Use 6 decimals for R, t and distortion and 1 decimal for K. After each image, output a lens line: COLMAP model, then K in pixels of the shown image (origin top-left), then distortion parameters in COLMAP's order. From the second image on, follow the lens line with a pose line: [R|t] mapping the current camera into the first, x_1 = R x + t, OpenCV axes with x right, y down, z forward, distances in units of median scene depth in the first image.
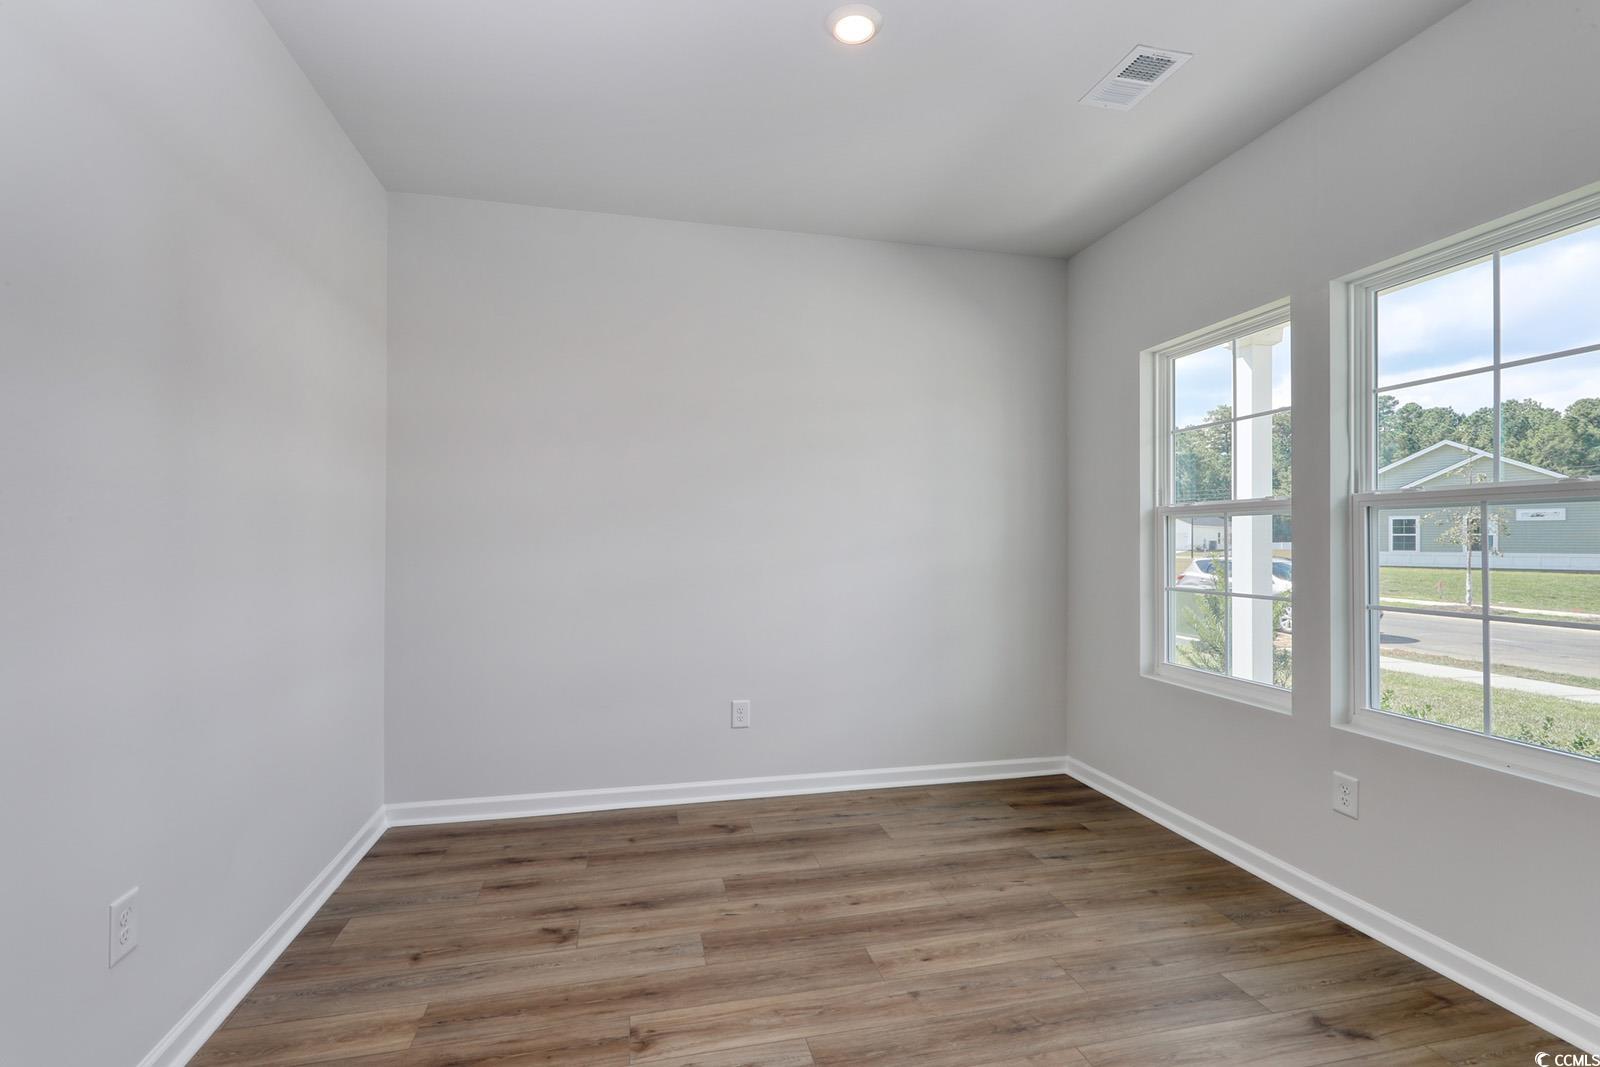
lens RADIAL K [[724.8, 0, 801.5], [0, 724.8, 535.7], [0, 0, 1]] dist [0.005473, -0.000480]
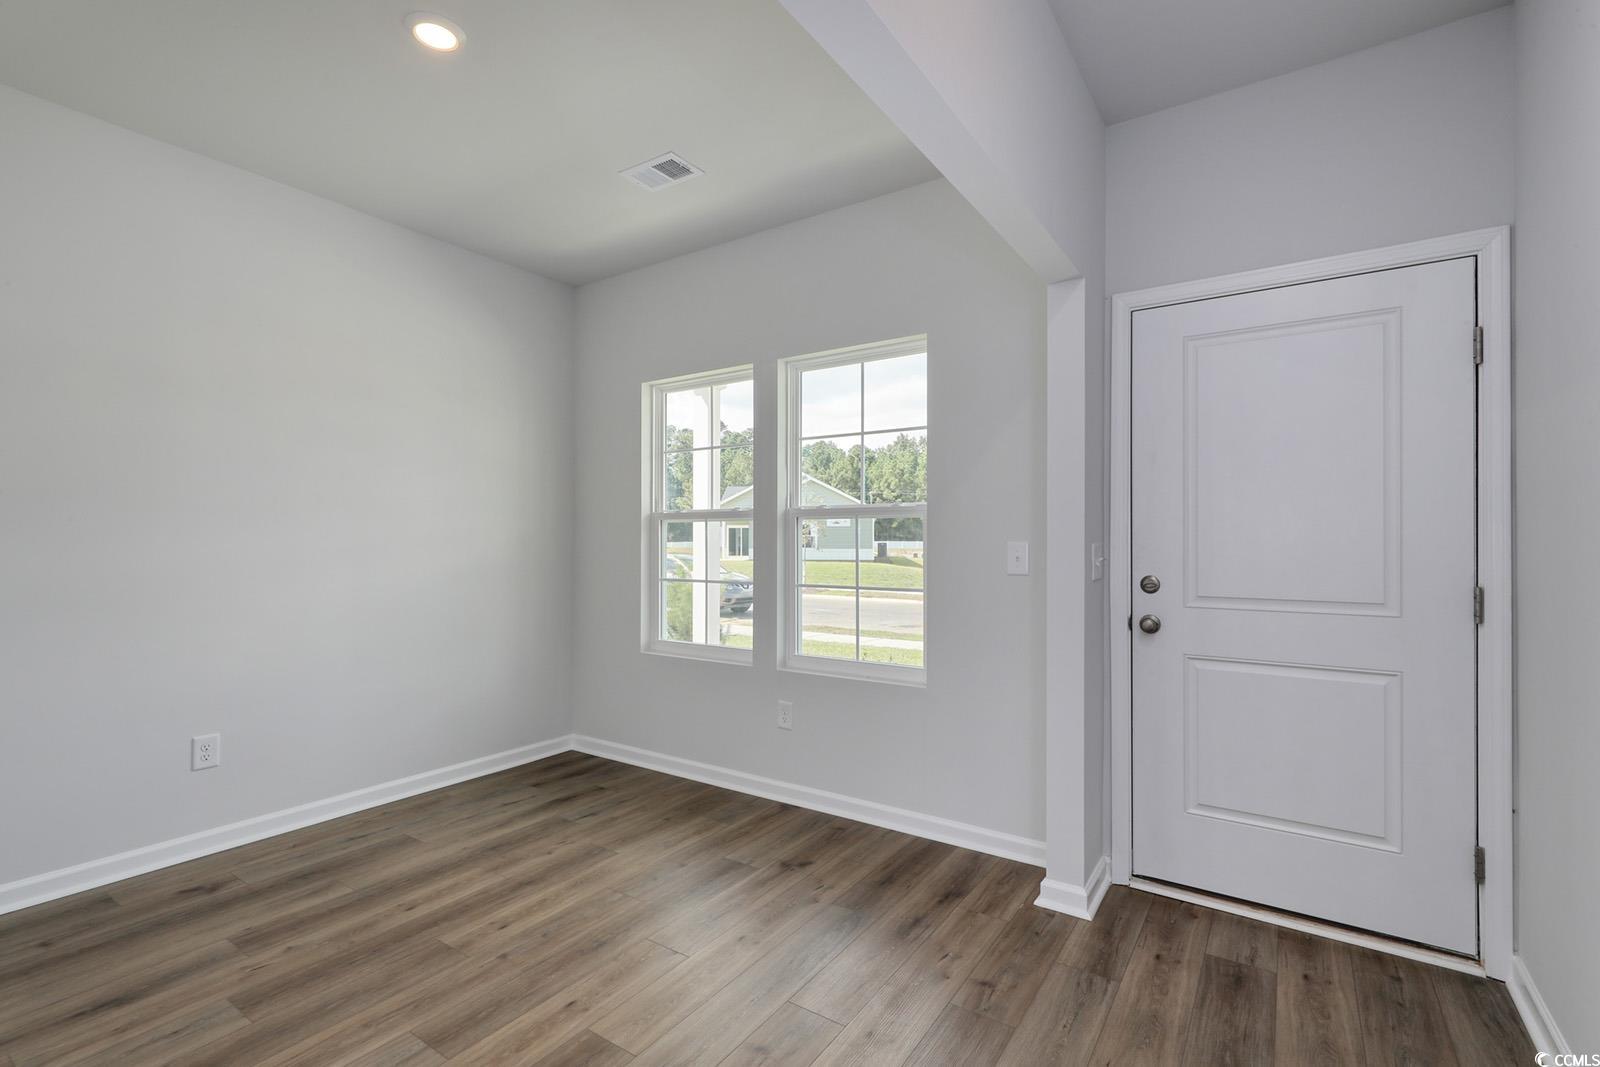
lens RADIAL K [[724.8, 0, 796.6], [0, 724.8, 536.7], [0, 0, 1]] dist [0.005473, -0.000480]
pose [[0.738109, 0.002934, 0.674675, -0.205076], [-0.004037, 0.999992, 0.000068, -0.000105], [-0.674669, -0.002774, 0.738115, -0.079899]]
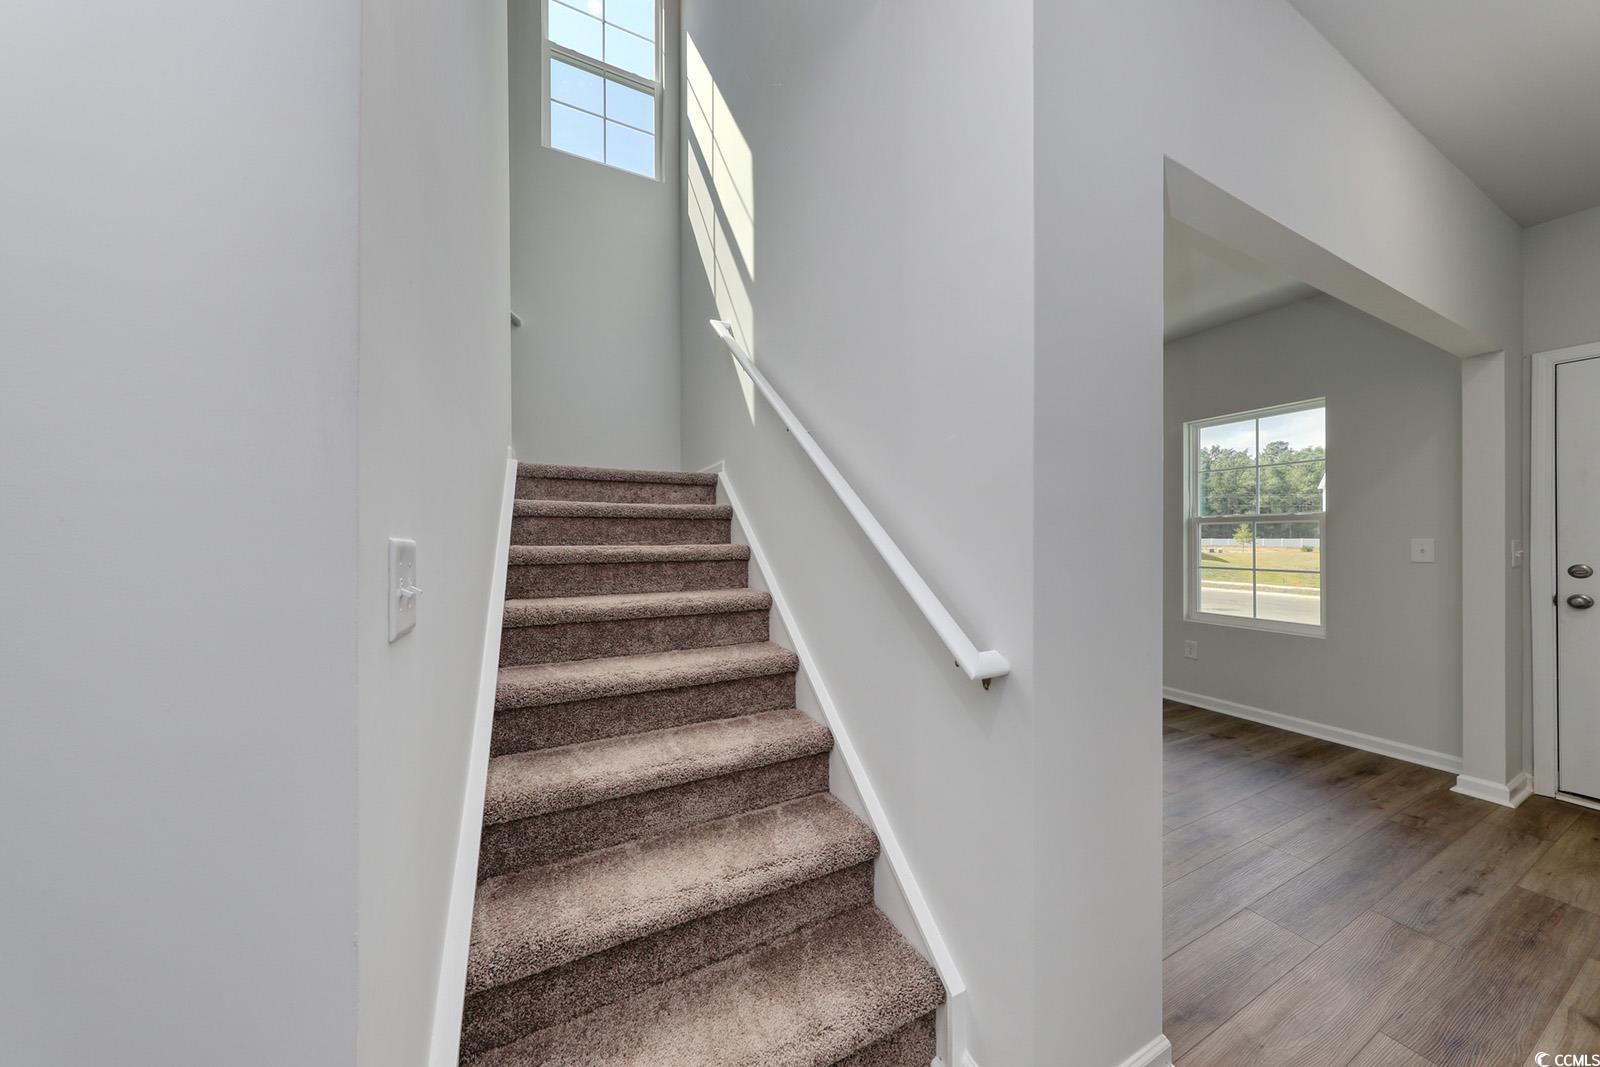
lens RADIAL K [[507.8, 0, 792.8], [0, 507.8, 534.9], [0, 0, 1]] dist [0.000946, -0.000067]
pose [[0.975179, 0.001688, 0.221412, -0.781605], [-0.001988, 0.999997, 0.001132, -0.000323], [-0.221410, -0.001544, 0.975180, -0.257696]]
